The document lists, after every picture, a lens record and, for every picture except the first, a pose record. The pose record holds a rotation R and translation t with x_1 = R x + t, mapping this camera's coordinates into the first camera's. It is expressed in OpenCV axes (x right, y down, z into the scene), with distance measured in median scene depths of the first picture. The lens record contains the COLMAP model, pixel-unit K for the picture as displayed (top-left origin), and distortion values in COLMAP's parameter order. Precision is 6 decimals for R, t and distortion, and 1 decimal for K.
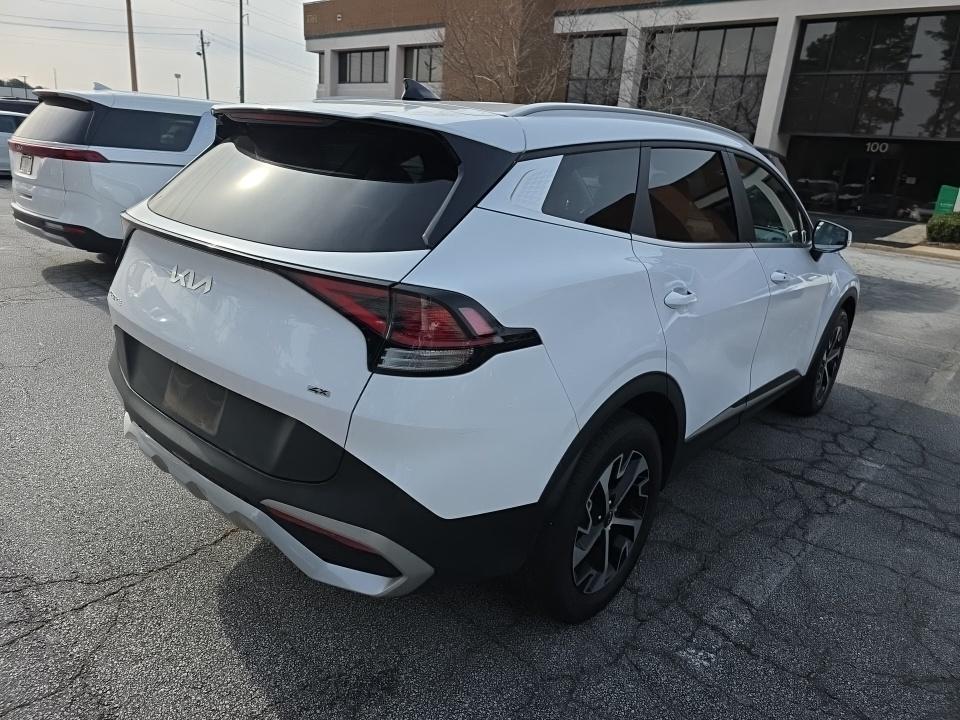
lens RADIAL K [[653.4, 0, 488.5], [0, 653.4, 360.2], [0, 0, 1]] dist [0.008745, -0.015755]
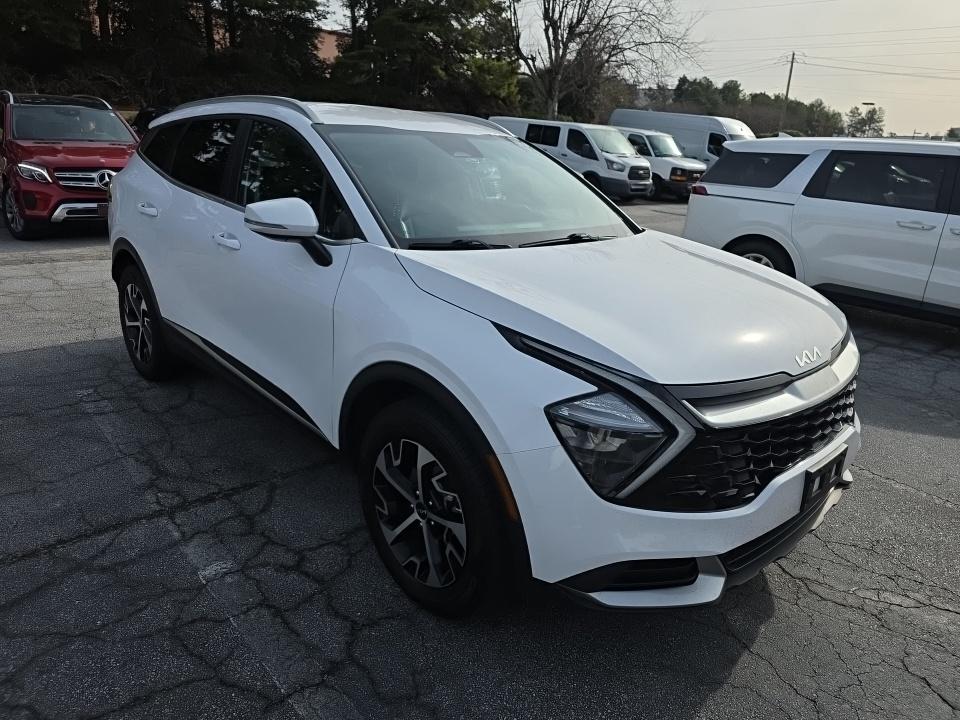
lens RADIAL K [[653.4, 0, 487.5], [0, 653.4, 360.6], [0, 0, 1]] dist [0.008745, -0.015755]
pose [[-0.103904, 0.226028, -0.968563, 1.199516], [-0.360954, 0.898870, 0.248486, -0.299372], [0.926777, 0.375426, -0.011811, 1.247183]]
